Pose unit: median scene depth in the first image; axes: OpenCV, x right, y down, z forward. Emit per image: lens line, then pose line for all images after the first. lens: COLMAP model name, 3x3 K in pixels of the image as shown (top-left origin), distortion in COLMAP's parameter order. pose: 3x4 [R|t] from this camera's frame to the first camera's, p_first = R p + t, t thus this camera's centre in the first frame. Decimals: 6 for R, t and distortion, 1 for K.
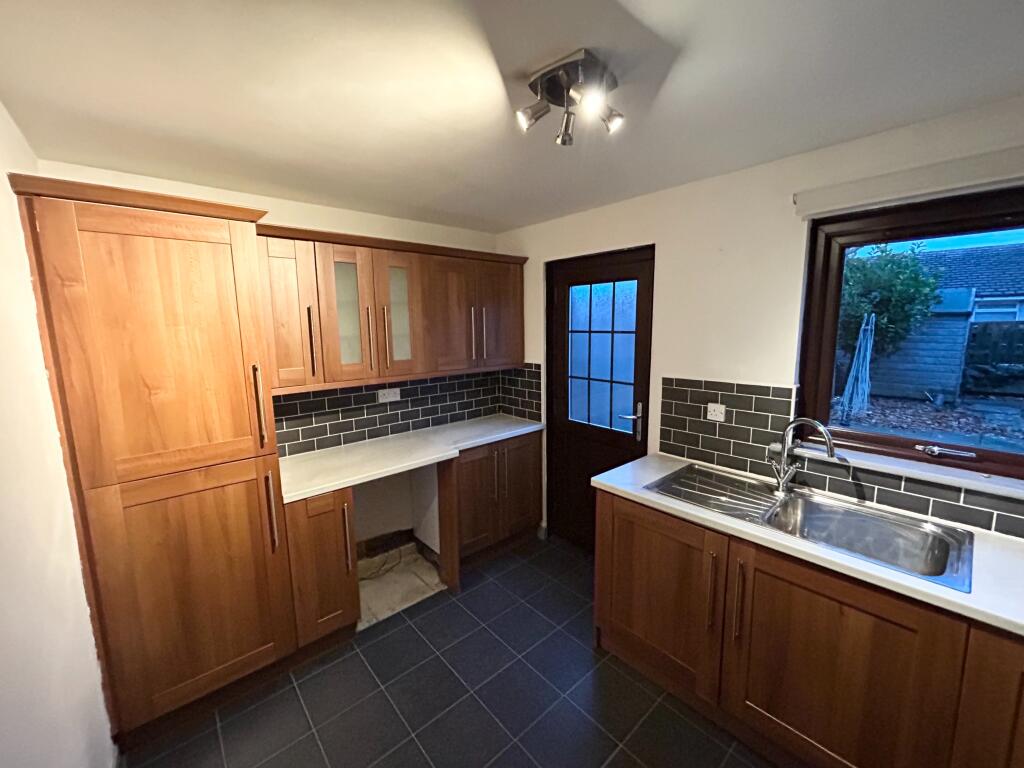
lens RADIAL K [[412.9, 0, 513.9], [0, 412.9, 379.9], [0, 0, 1]] dist [-0.000845, 0.000352]
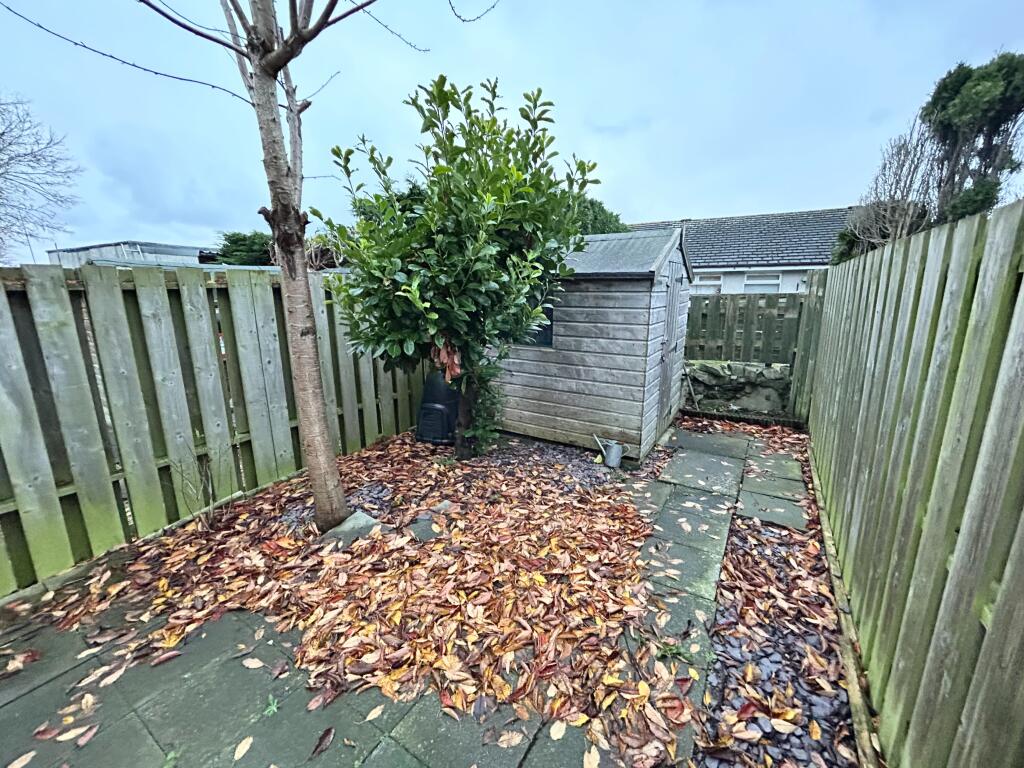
lens RADIAL K [[412.9, 0, 513.1], [0, 412.9, 378.6], [0, 0, 1]] dist [-0.000845, 0.000352]
pose [[0.958536, -0.049056, 0.280716, 0.767667], [0.029510, 0.996863, 0.073440, -0.080309], [-0.283438, -0.062111, 0.956977, 0.559785]]
